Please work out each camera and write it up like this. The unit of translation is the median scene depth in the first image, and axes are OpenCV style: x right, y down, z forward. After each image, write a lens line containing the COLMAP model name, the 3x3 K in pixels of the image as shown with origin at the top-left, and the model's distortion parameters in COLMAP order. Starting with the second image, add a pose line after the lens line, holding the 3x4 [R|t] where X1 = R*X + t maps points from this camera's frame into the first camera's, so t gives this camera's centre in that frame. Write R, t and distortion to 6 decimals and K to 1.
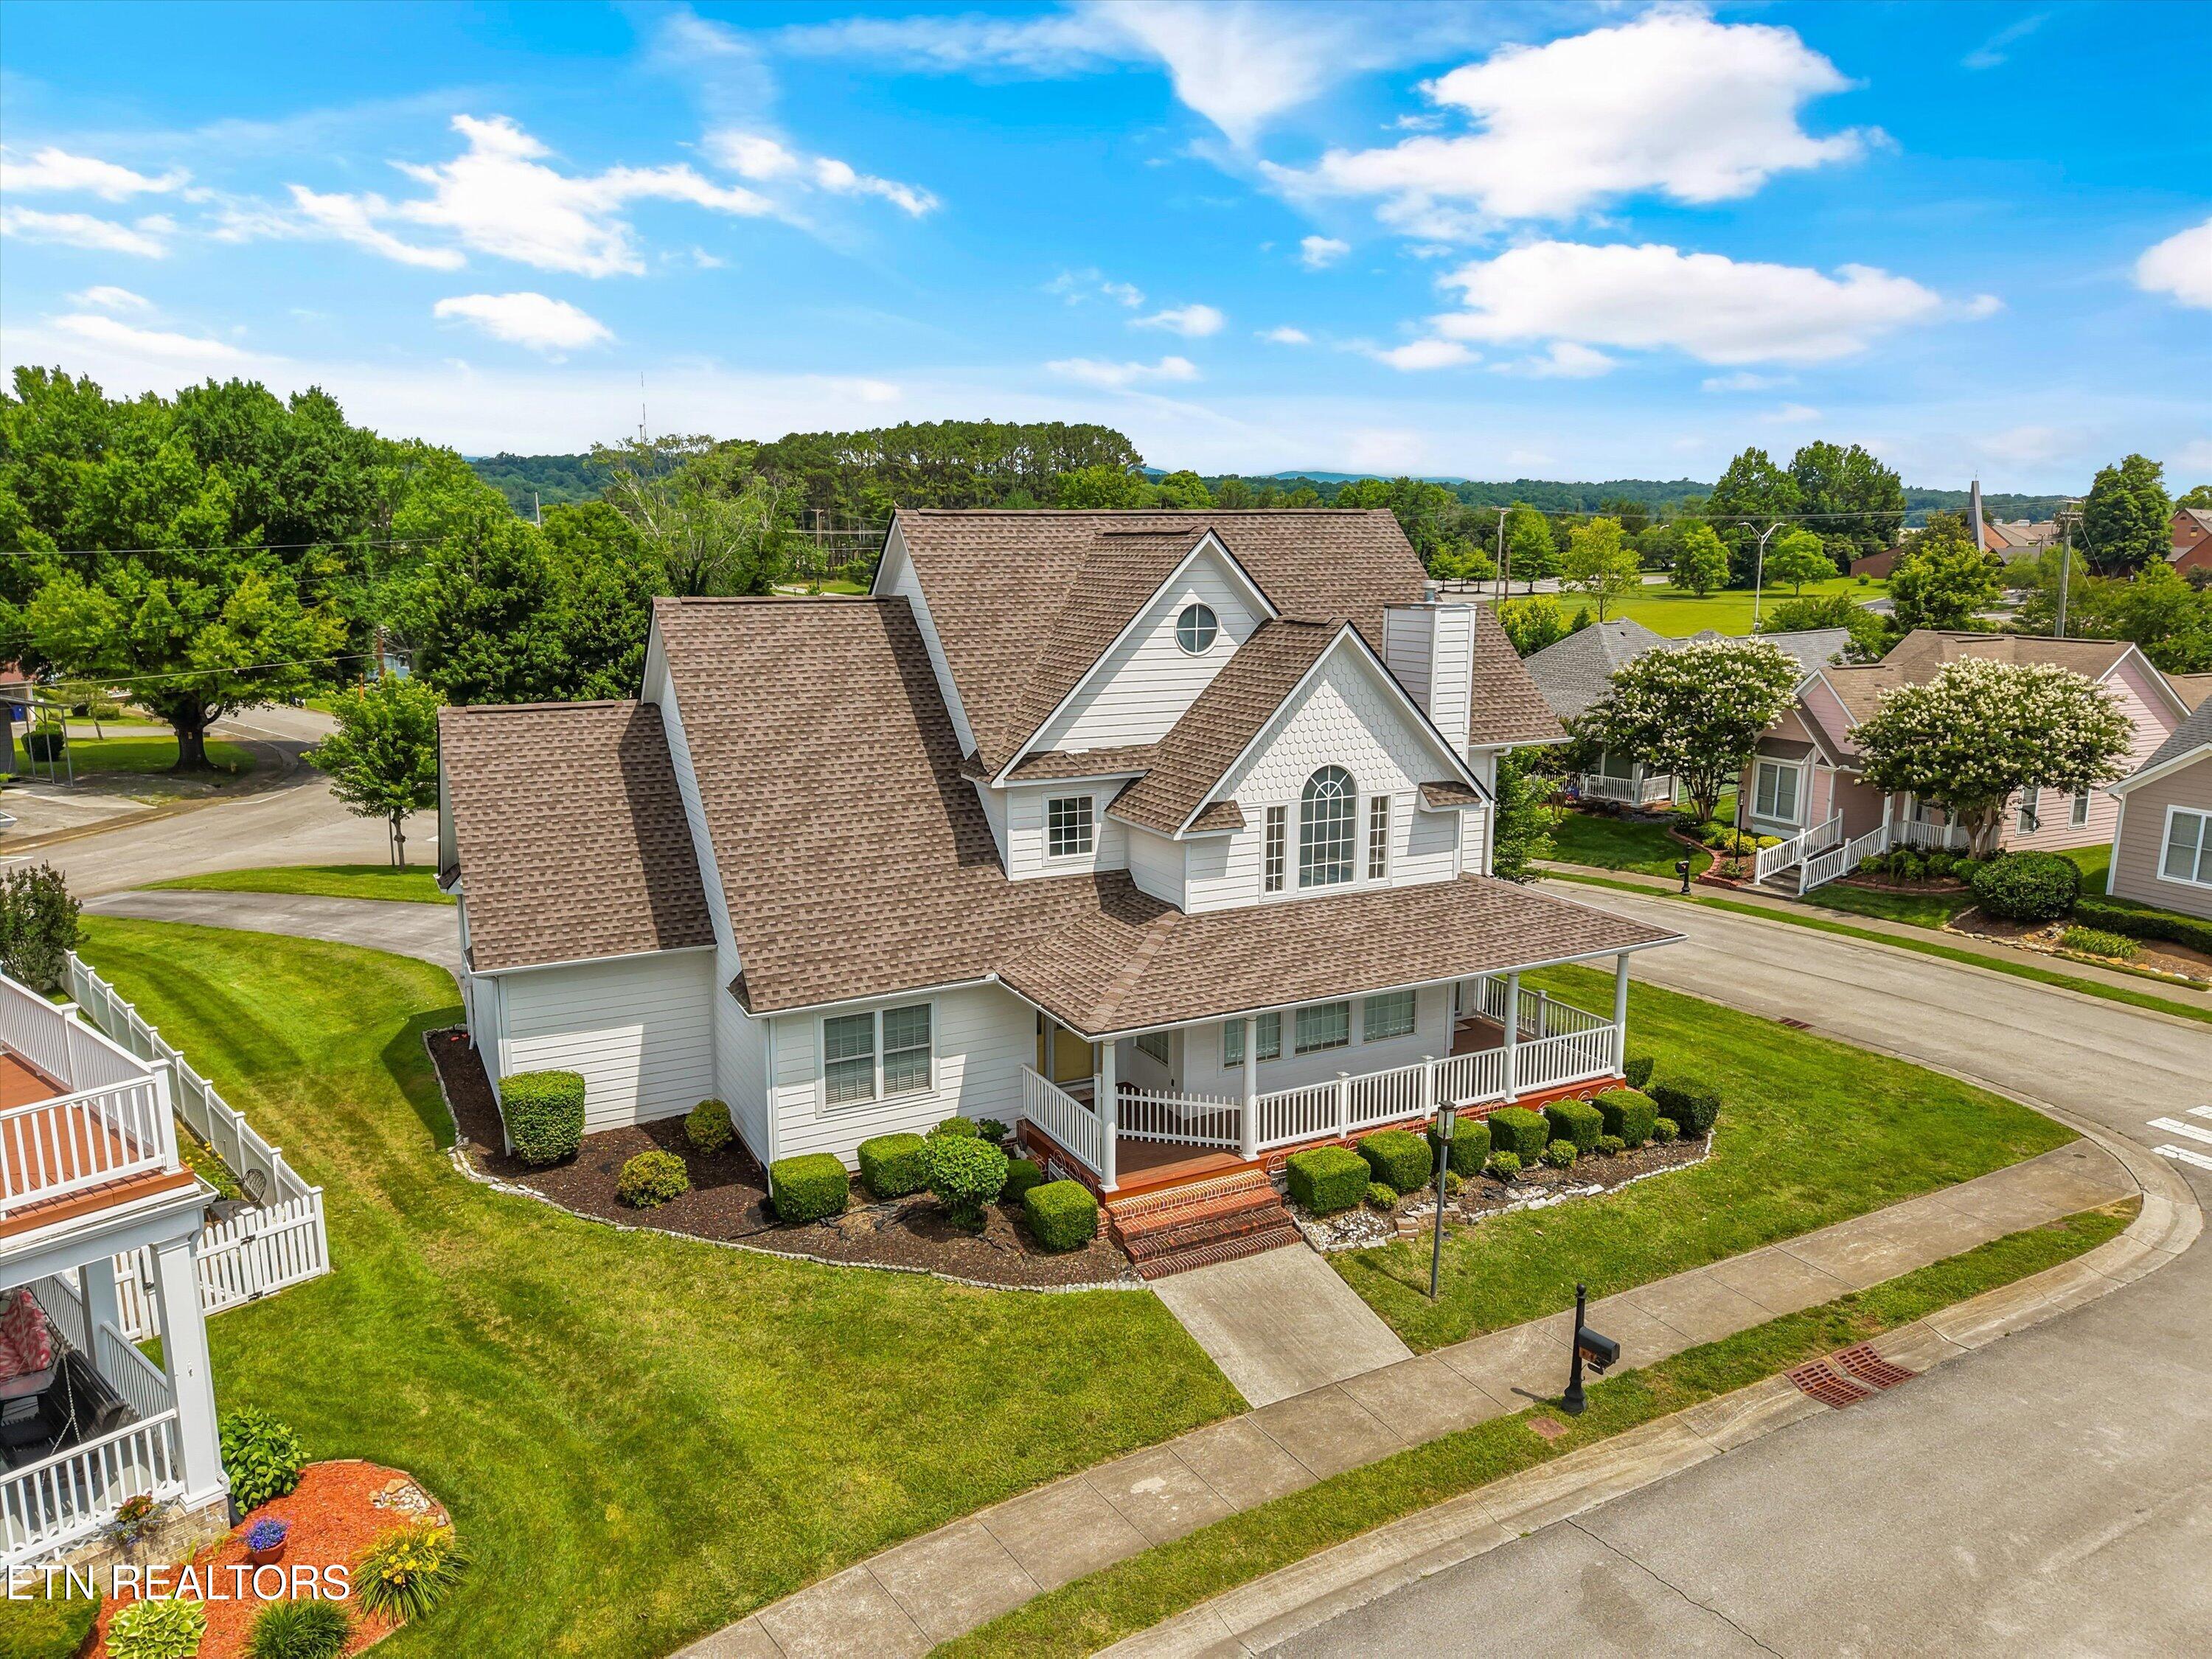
lens RADIAL K [[1494.6, 0, 1093.1], [0, 1494.6, 836.2], [0, 0, 1]] dist [0.060313, -0.098252]
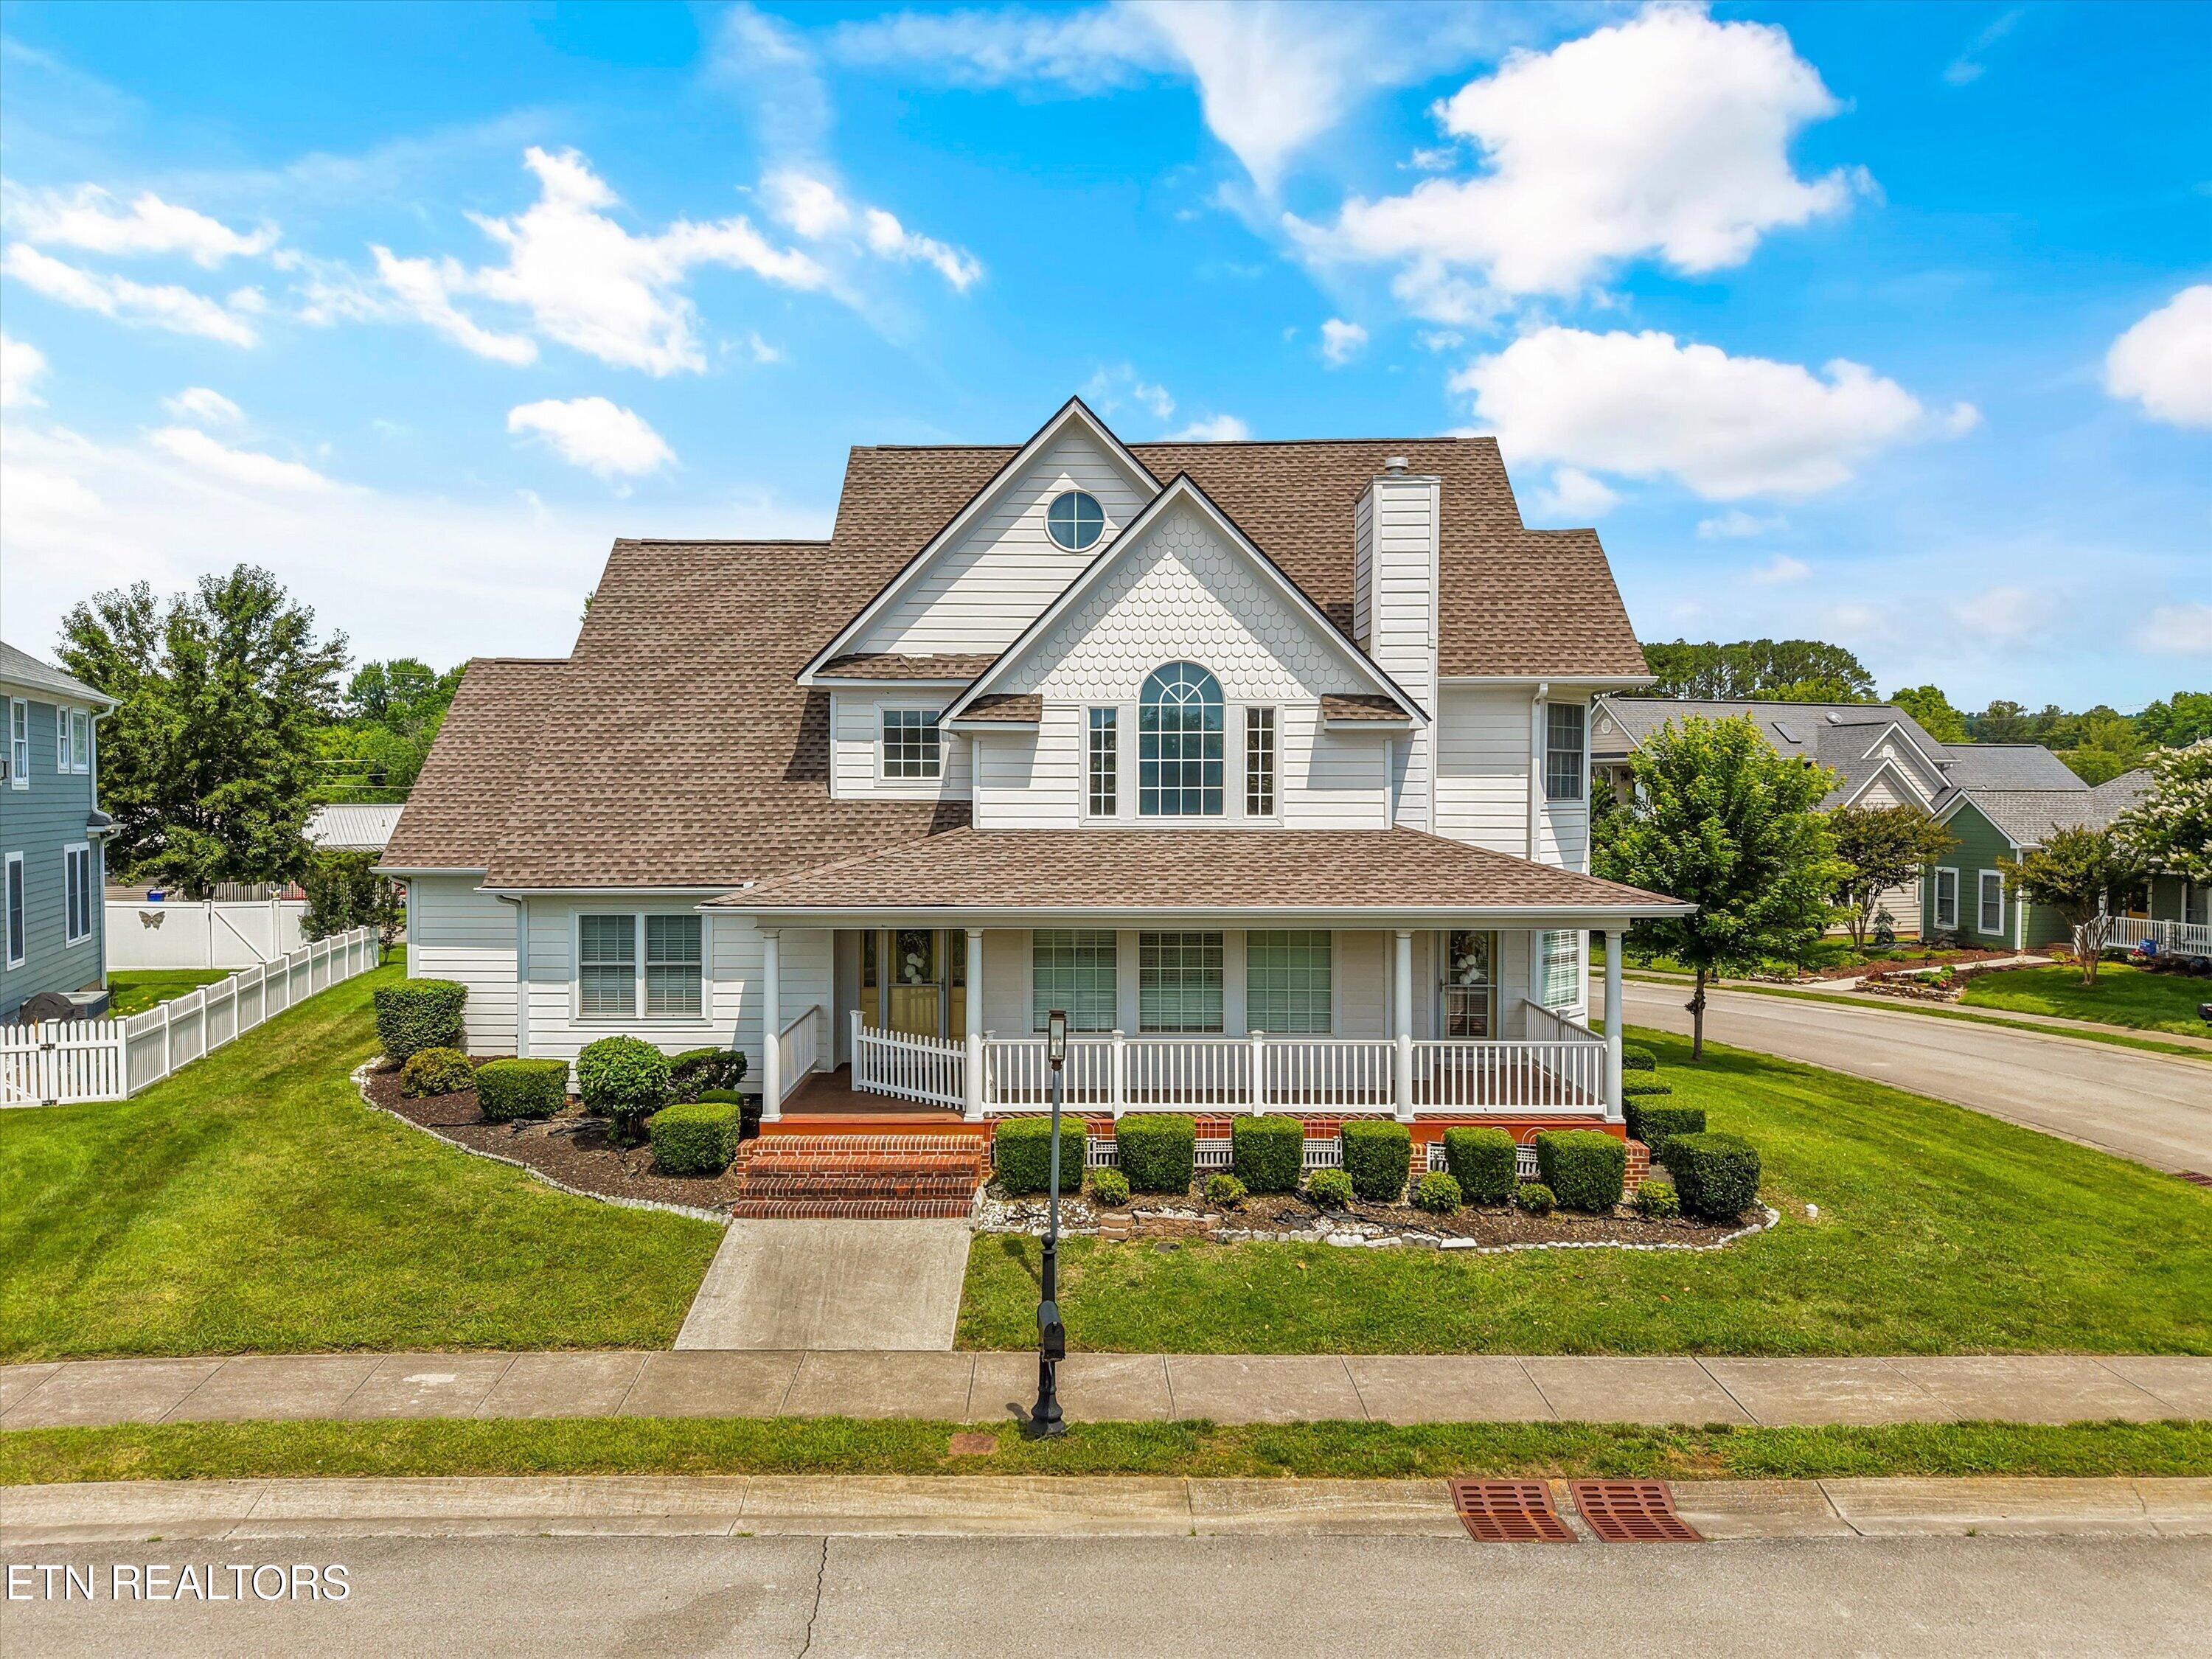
lens RADIAL K [[1496.5, 0, 1093.9], [0, 1496.5, 829.7], [0, 0, 1]] dist [0.014164, -0.002805]
pose [[0.888848, 0.015000, -0.457957, 0.487048], [-0.091236, 0.985245, -0.144807, 0.161940], [0.449028, 0.170494, 0.877101, 0.296952]]
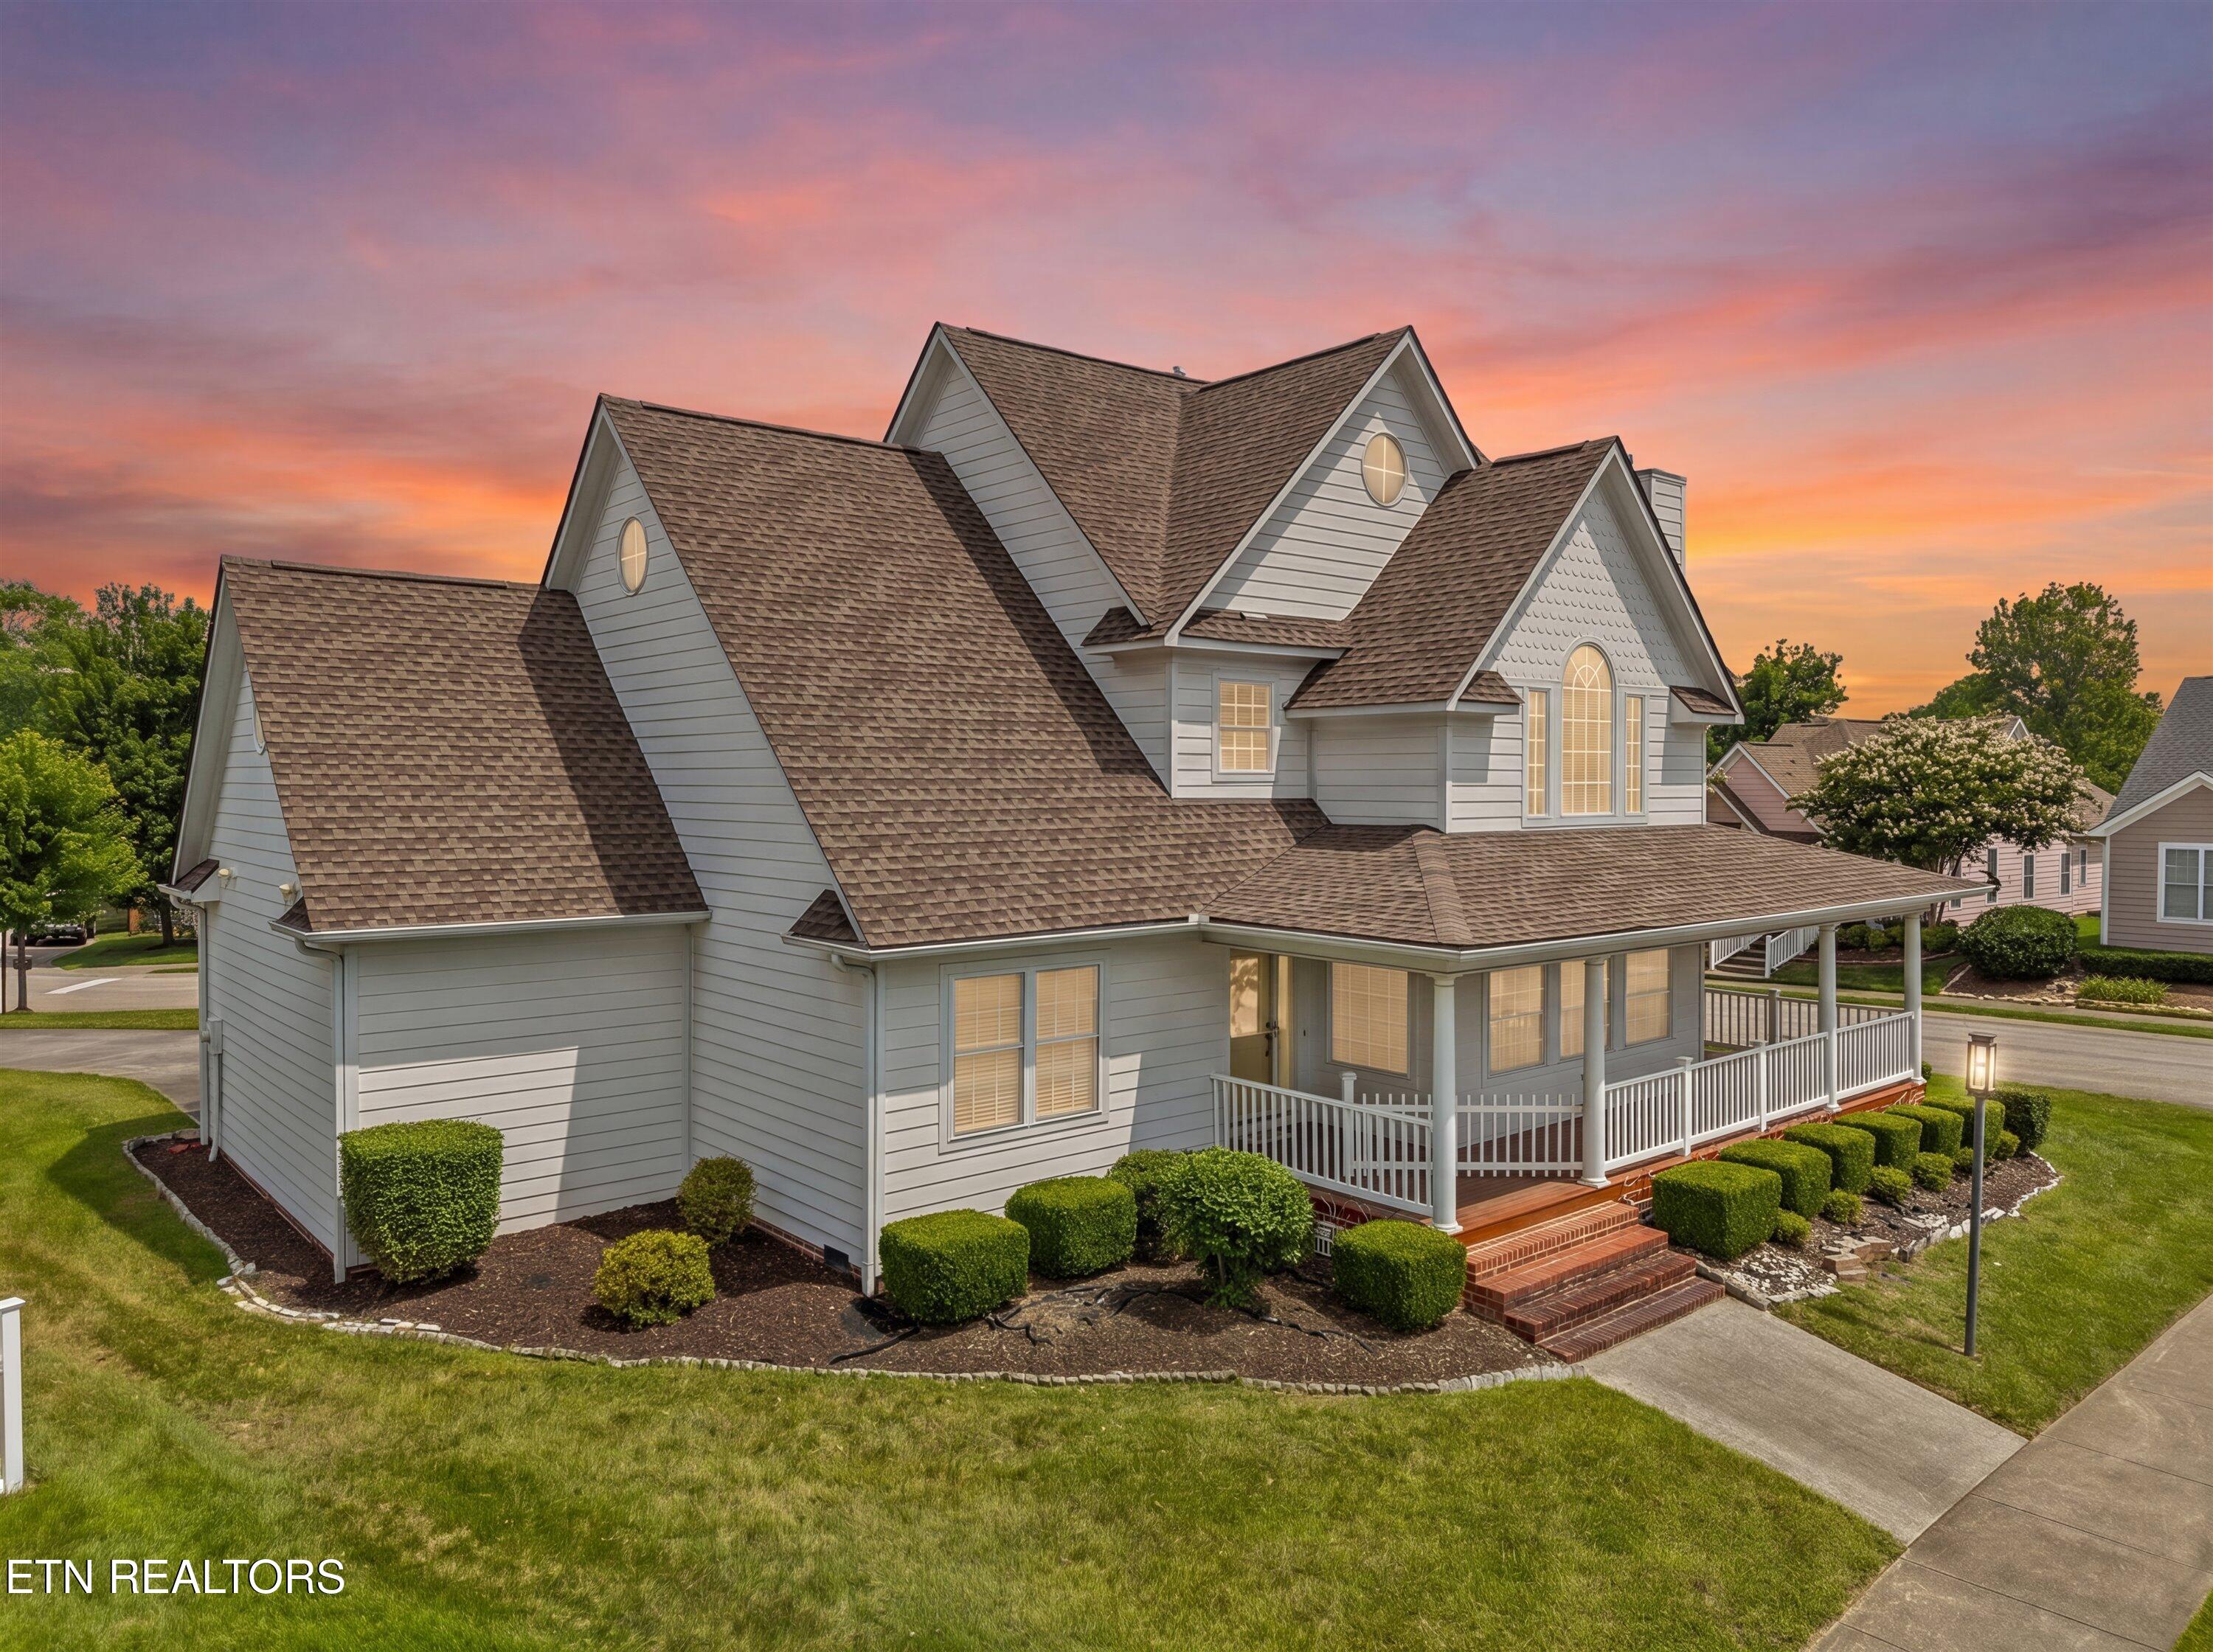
lens RADIAL K [[1497.0, 0, 1094.4], [0, 1497.0, 826.2], [0, 0, 1]] dist [0.014164, -0.002805]
pose [[0.975292, -0.006342, 0.220828, -0.237836], [0.042716, 0.986138, -0.160335, 0.147400], [-0.216750, 0.165806, 0.962044, 0.369674]]
